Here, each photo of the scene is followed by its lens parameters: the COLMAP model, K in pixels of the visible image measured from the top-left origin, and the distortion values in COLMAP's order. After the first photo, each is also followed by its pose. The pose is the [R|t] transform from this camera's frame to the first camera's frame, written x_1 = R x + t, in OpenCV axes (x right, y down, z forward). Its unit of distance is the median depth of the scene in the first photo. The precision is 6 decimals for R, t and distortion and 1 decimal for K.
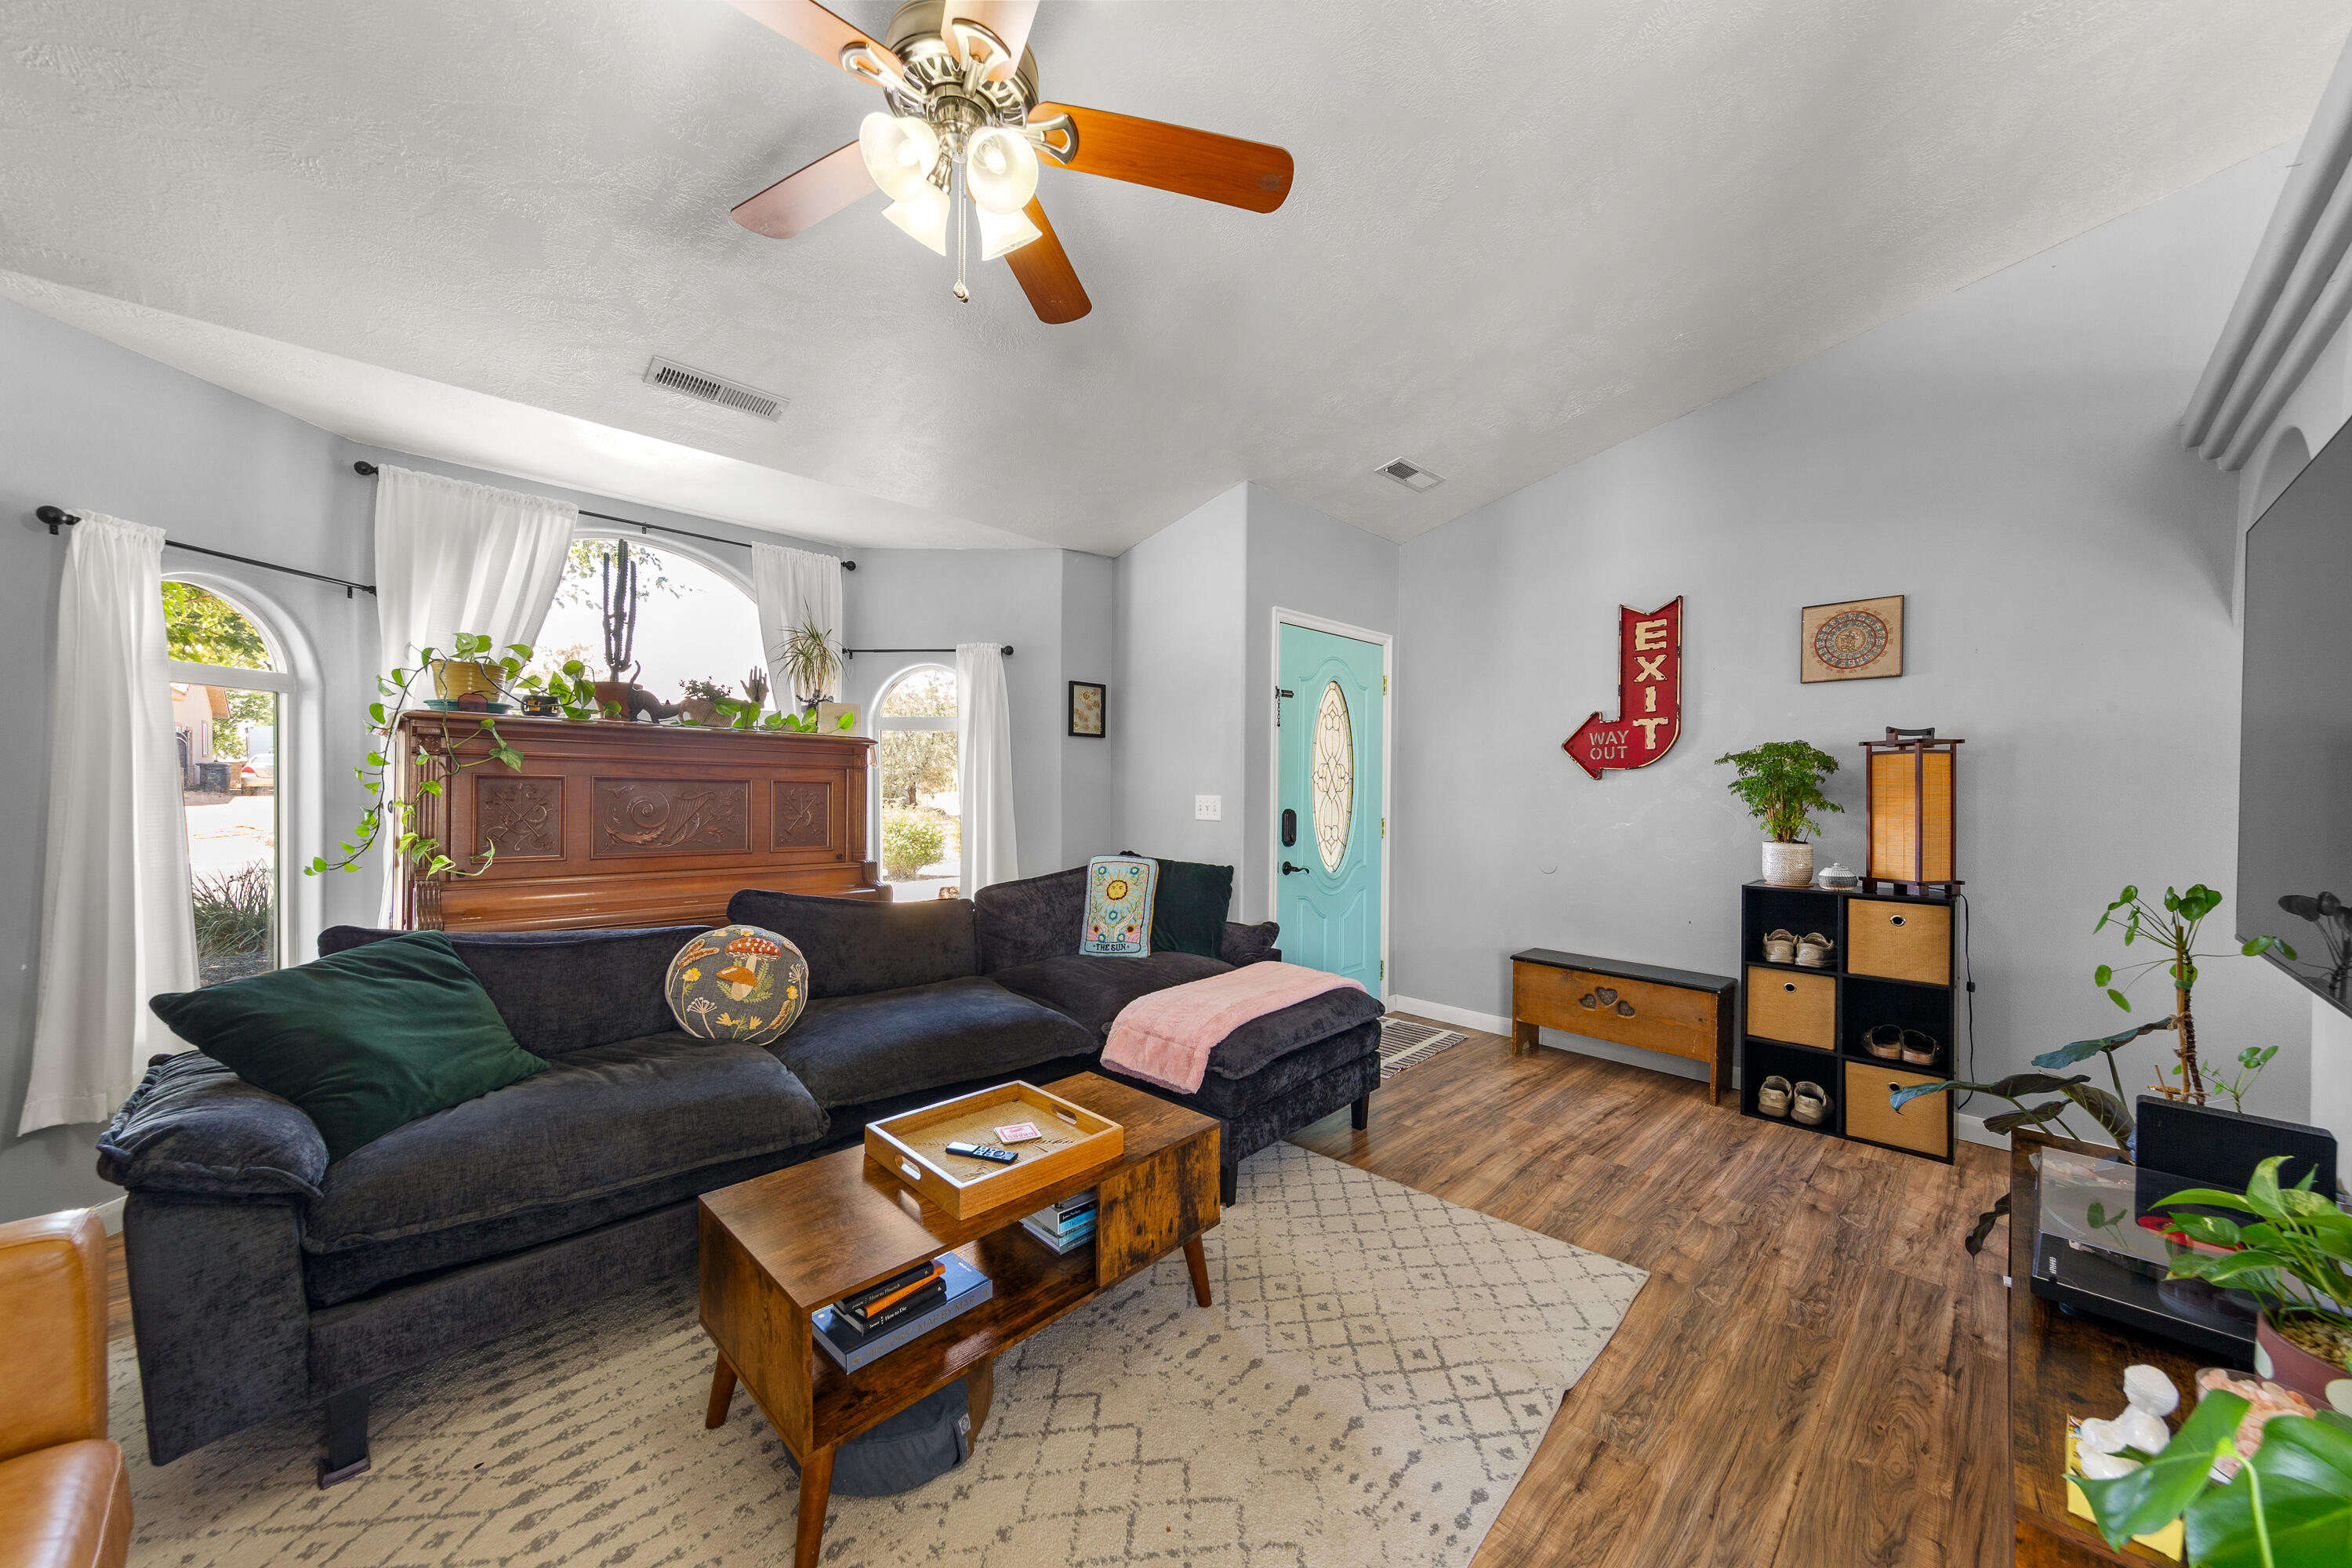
lens RADIAL K [[843.3, 0, 1163.7], [0, 843.3, 782.8], [0, 0, 1]] dist [0.009985, 0.000346]
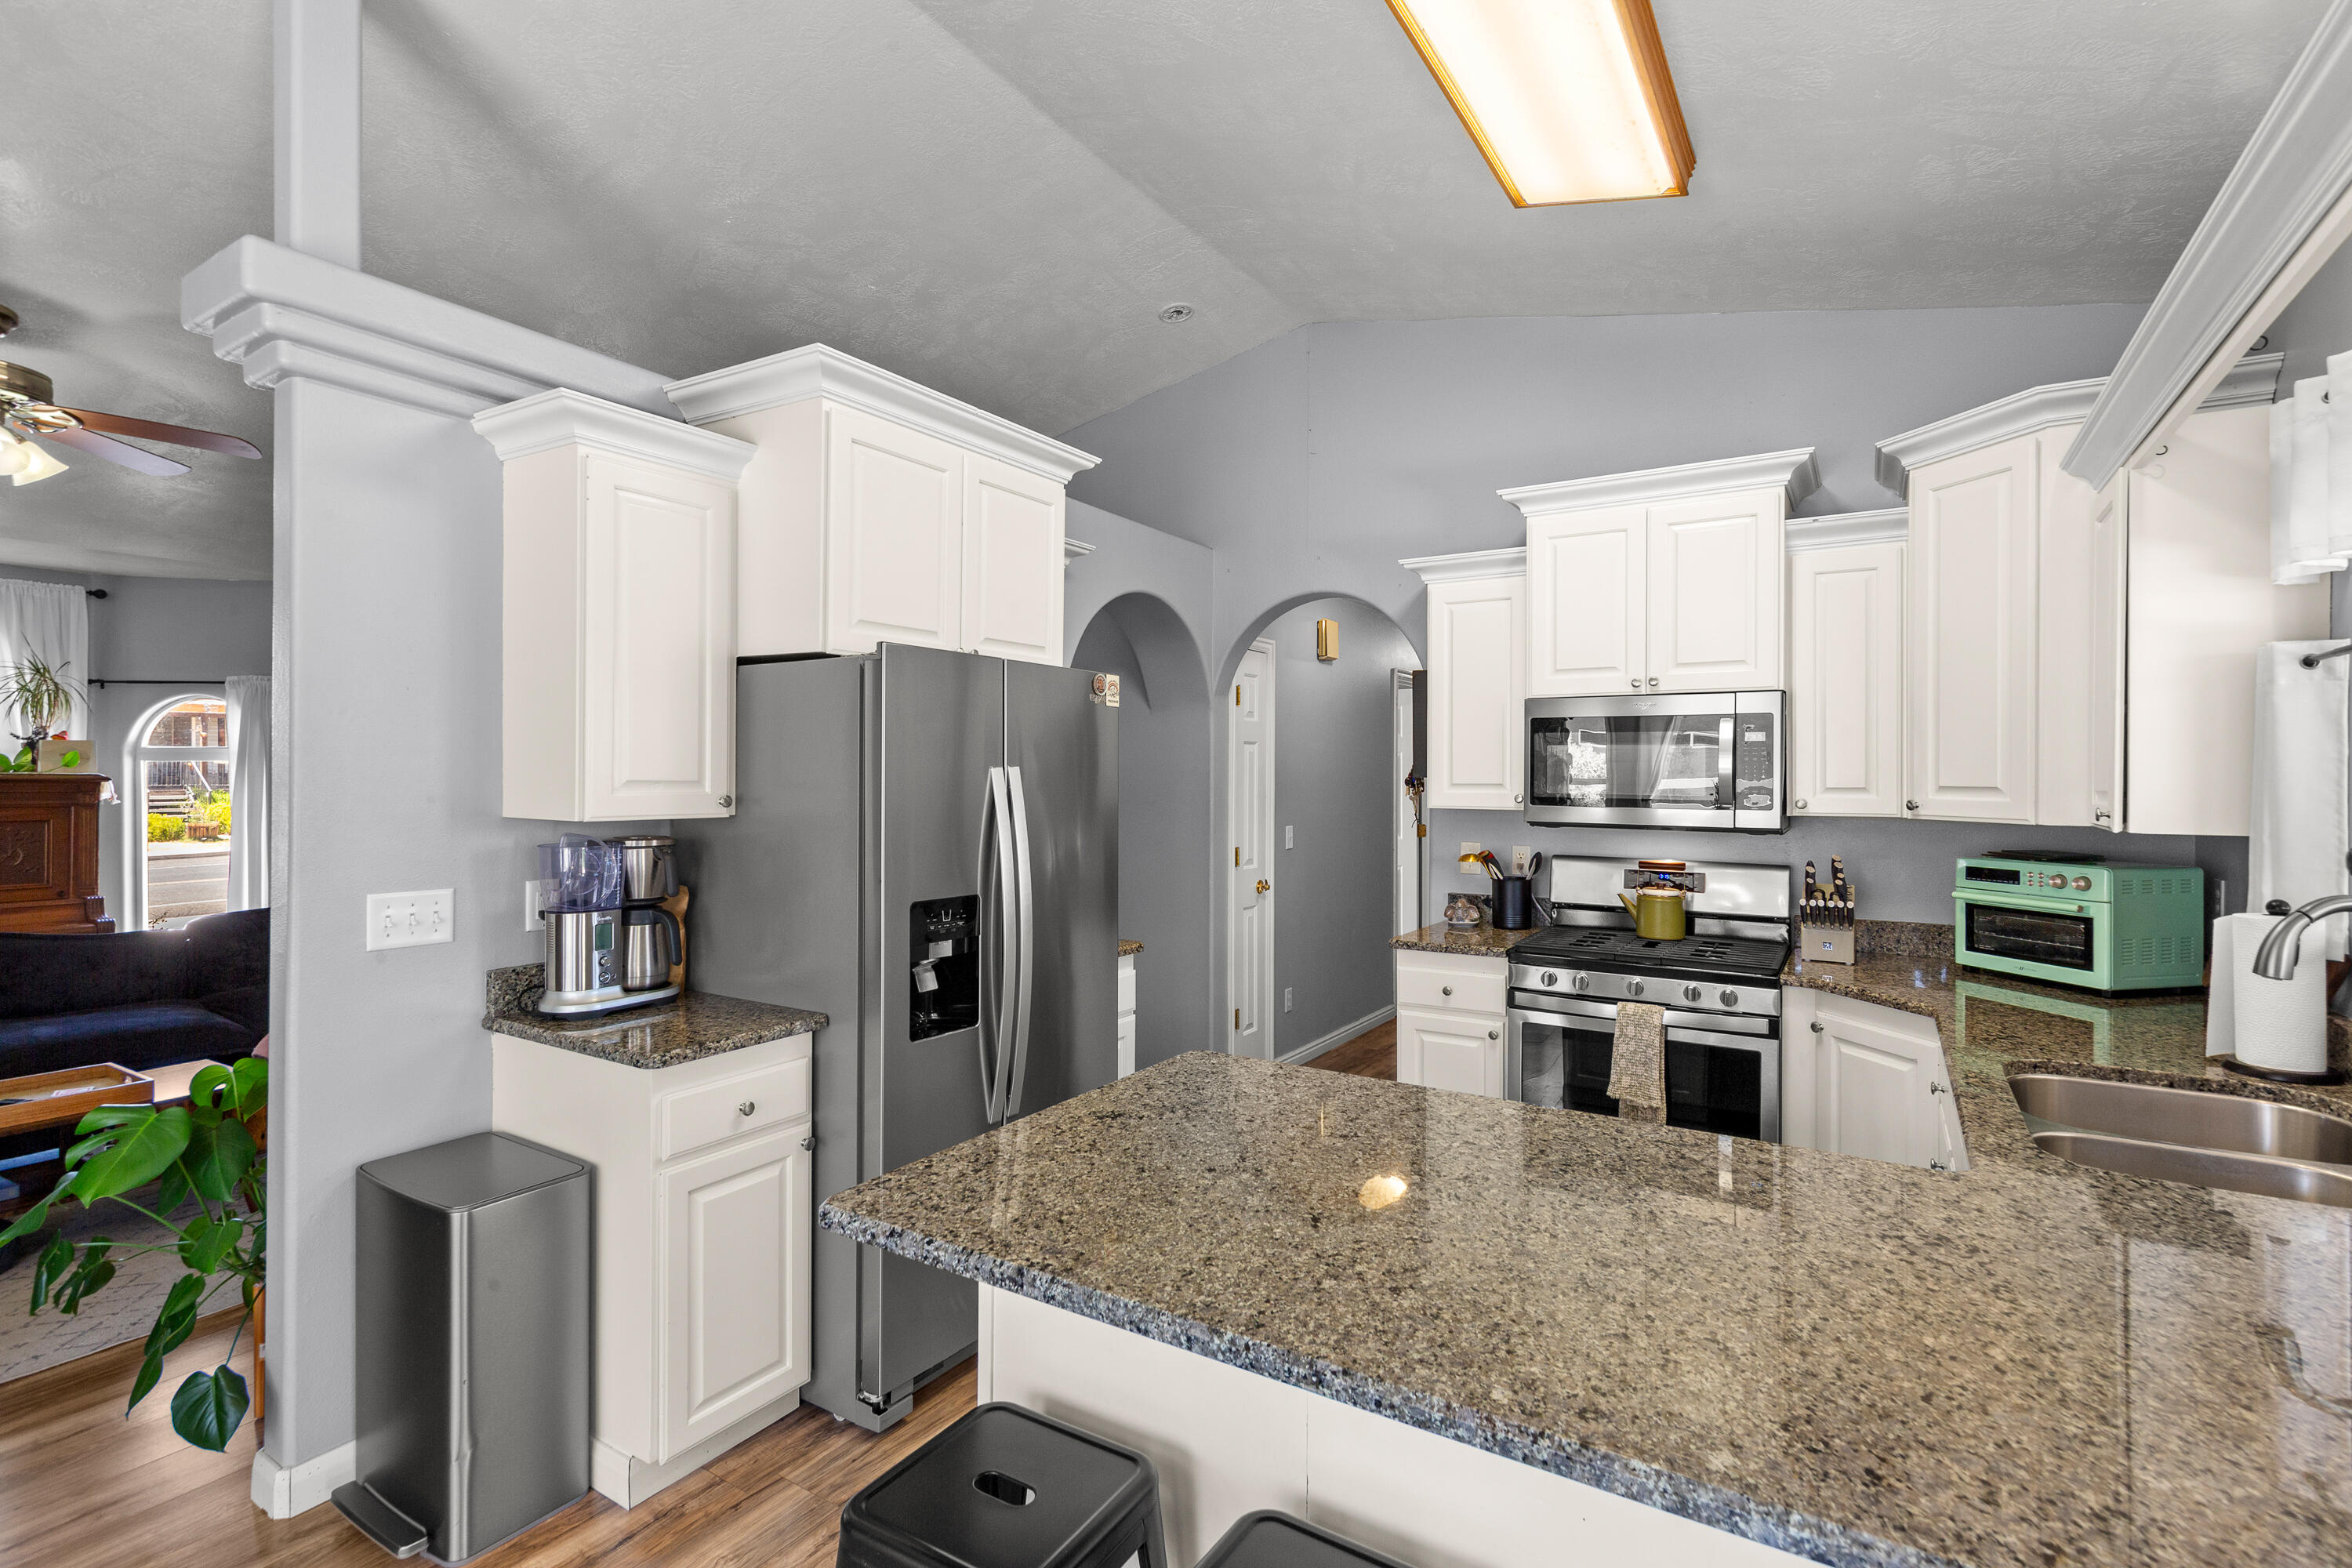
lens RADIAL K [[1110.6, 0, 1169.3], [0, 1110.6, 782.1], [0, 0, 1]] dist [0.017714, -0.000803]
pose [[0.975257, -0.009346, 0.220878, 0.888697], [0.006867, 0.999905, 0.011988, -0.077281], [-0.220969, -0.010175, 0.975228, -0.891348]]
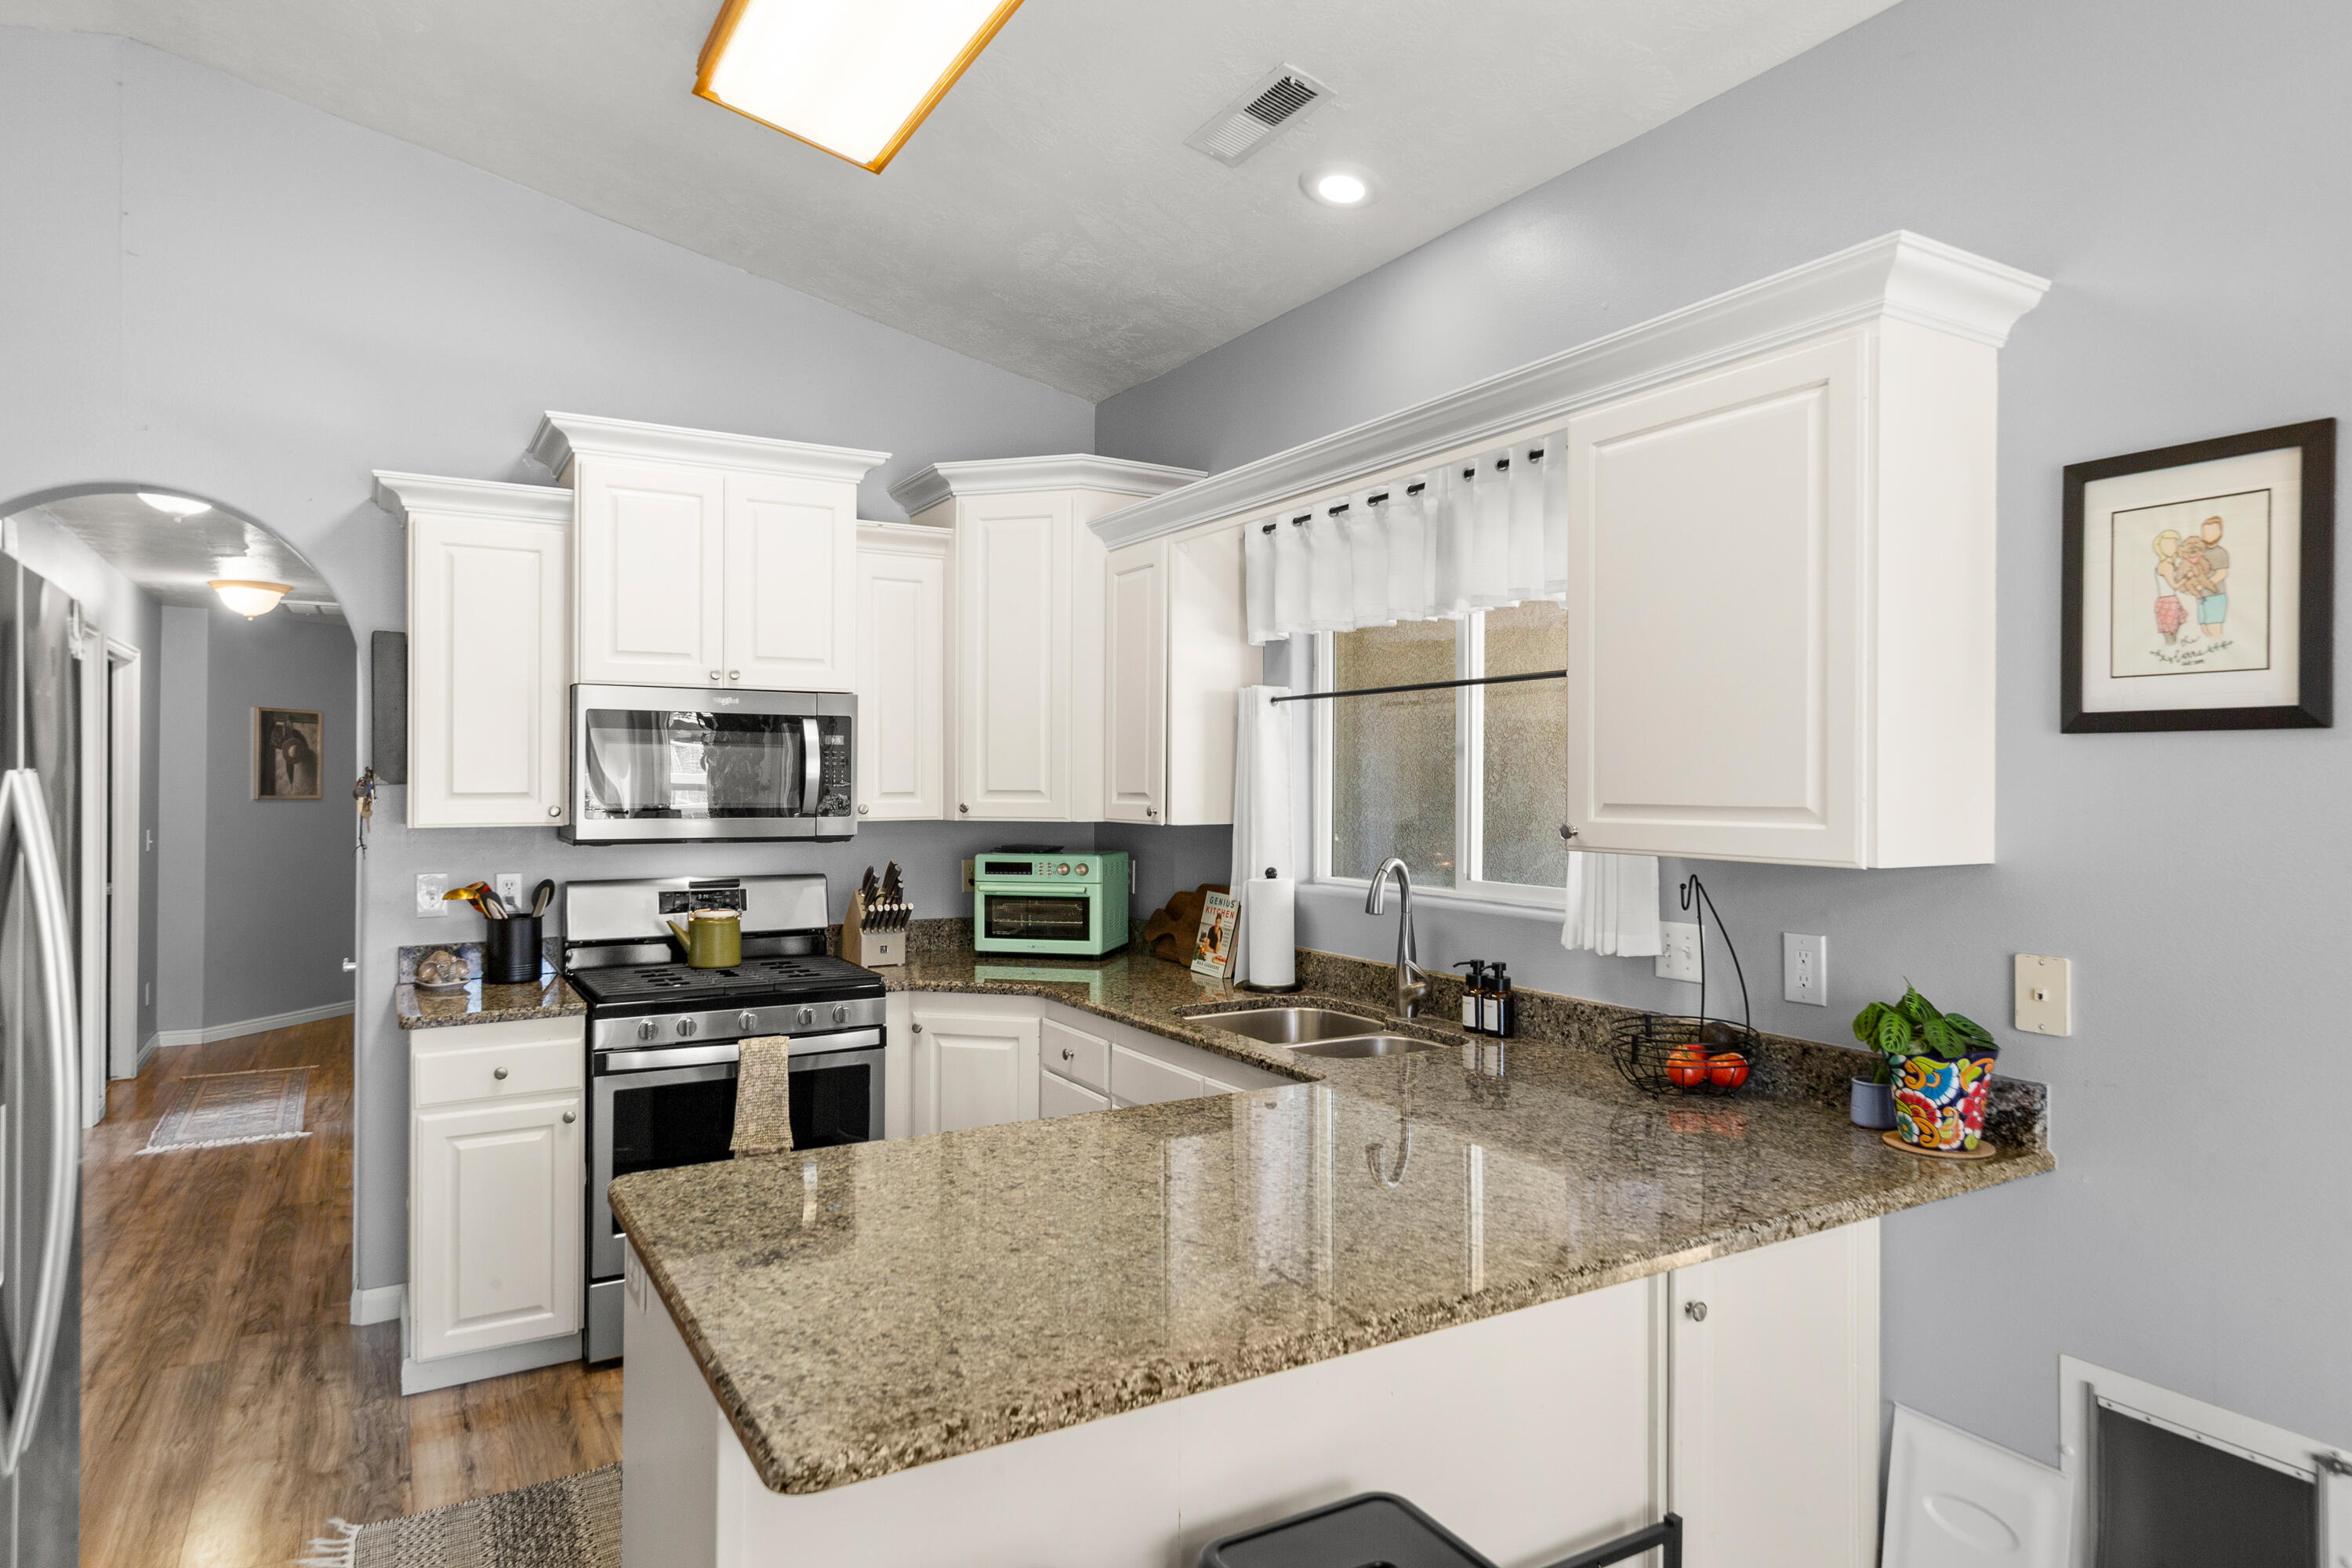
lens RADIAL K [[1383.8, 0, 1185.1], [0, 1383.8, 780.0], [0, 0, 1]] dist [0.008371, 0.000754]
pose [[0.245664, -0.011471, 0.969287, 0.430355], [-0.000109, 0.999930, 0.011861, -0.084210], [-0.969355, -0.003020, 0.245645, -0.531140]]
